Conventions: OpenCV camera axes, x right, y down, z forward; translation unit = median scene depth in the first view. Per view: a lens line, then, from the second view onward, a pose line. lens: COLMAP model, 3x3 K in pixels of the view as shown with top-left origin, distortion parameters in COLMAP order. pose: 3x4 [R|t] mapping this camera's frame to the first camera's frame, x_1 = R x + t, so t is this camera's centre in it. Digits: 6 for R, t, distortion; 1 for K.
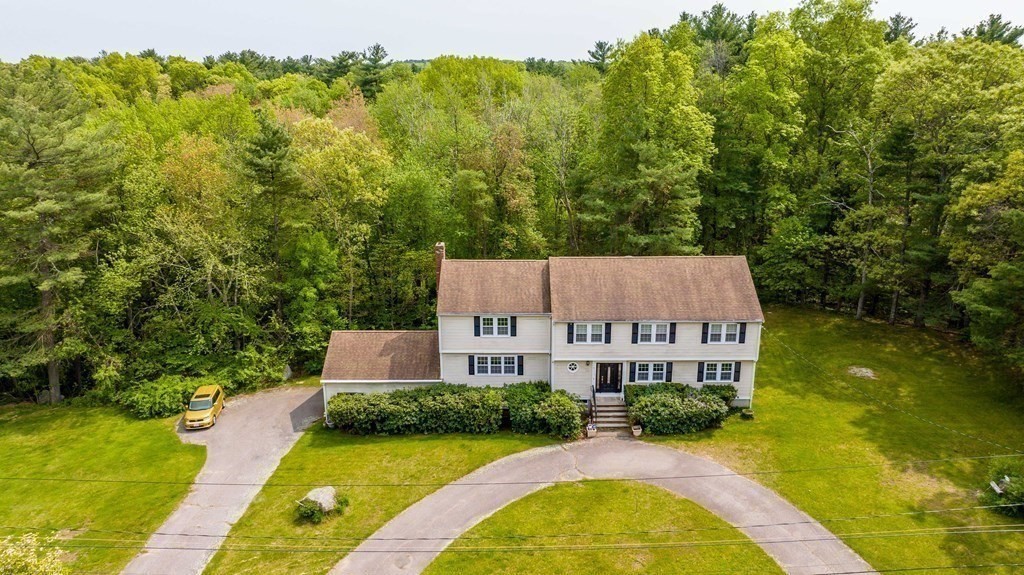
lens RADIAL K [[719.4, 0, 511.2], [0, 719.4, 287.2], [0, 0, 1]] dist [-0.013115, 0.003685]
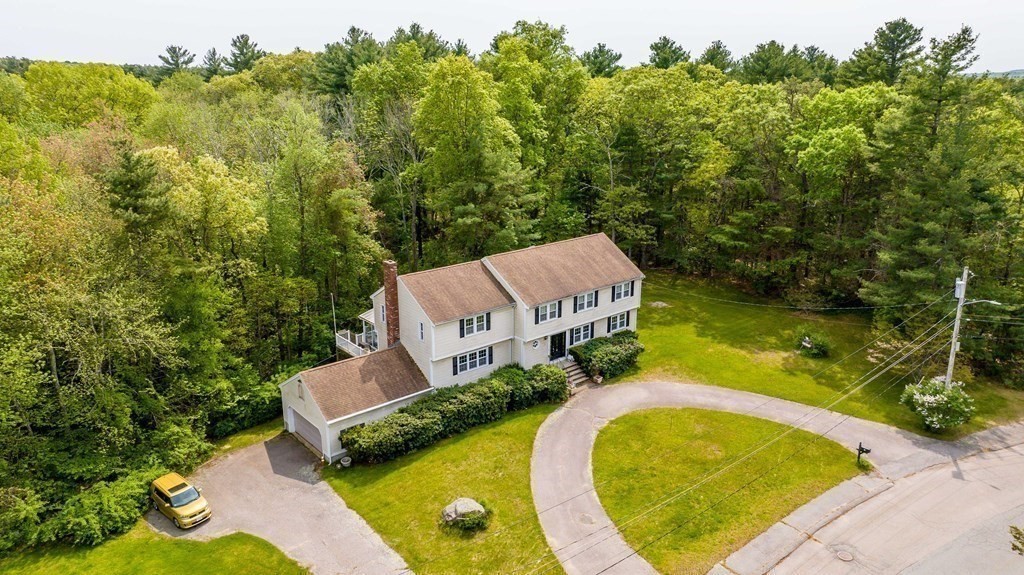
lens RADIAL K [[719.4, 0, 511.8], [0, 719.4, 284.5], [0, 0, 1]] dist [-0.013115, 0.003685]
pose [[0.753516, -0.178866, 0.632630, -0.671626], [0.181039, 0.981527, 0.061878, -0.064882], [-0.632011, 0.067905, 0.771979, 0.108484]]
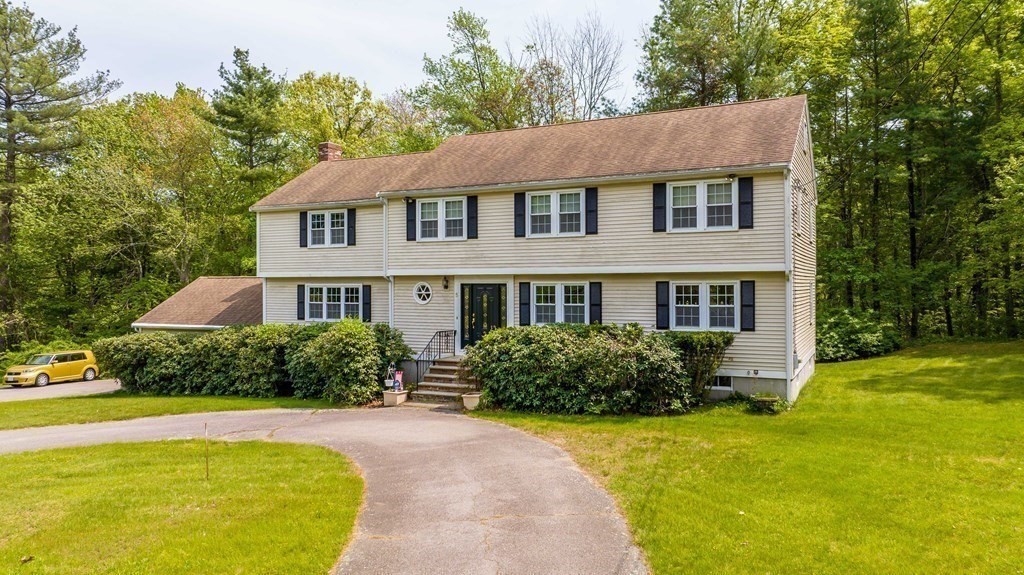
lens RADIAL K [[719.4, 0, 513.3], [0, 719.4, 288.2], [0, 0, 1]] dist [-0.013115, 0.003685]
pose [[0.898174, 0.004054, -0.439621, 0.376035], [-0.124806, 0.961169, -0.246123, 0.228795], [0.421553, 0.275929, 0.863804, 0.573127]]
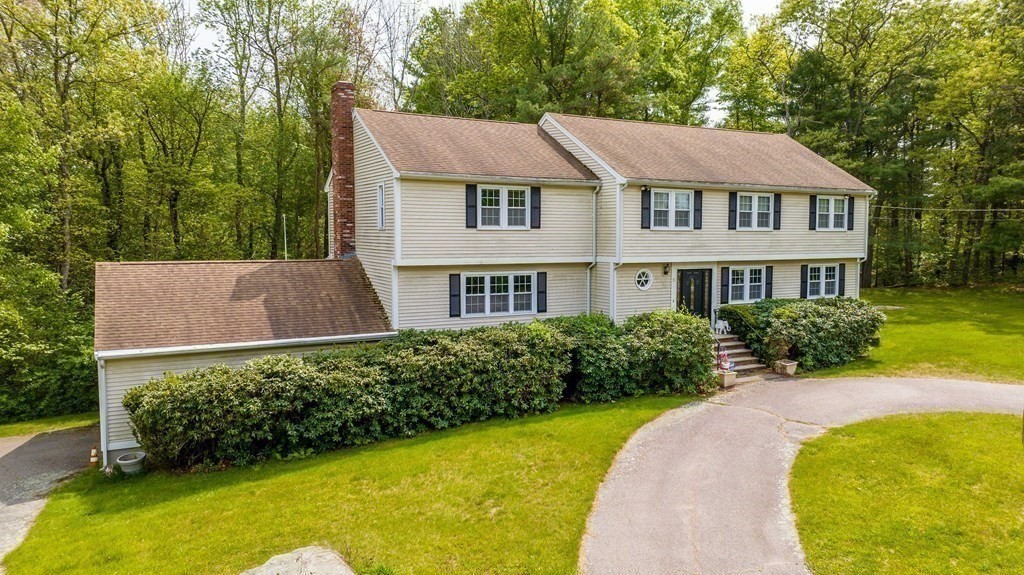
lens RADIAL K [[719.4, 0, 515.1], [0, 719.4, 288.8], [0, 0, 1]] dist [-0.013115, 0.003685]
pose [[0.870413, -0.031451, 0.491316, -0.265368], [0.134376, 0.975242, -0.175631, 0.200377], [-0.473628, 0.218892, 0.853090, 0.584565]]
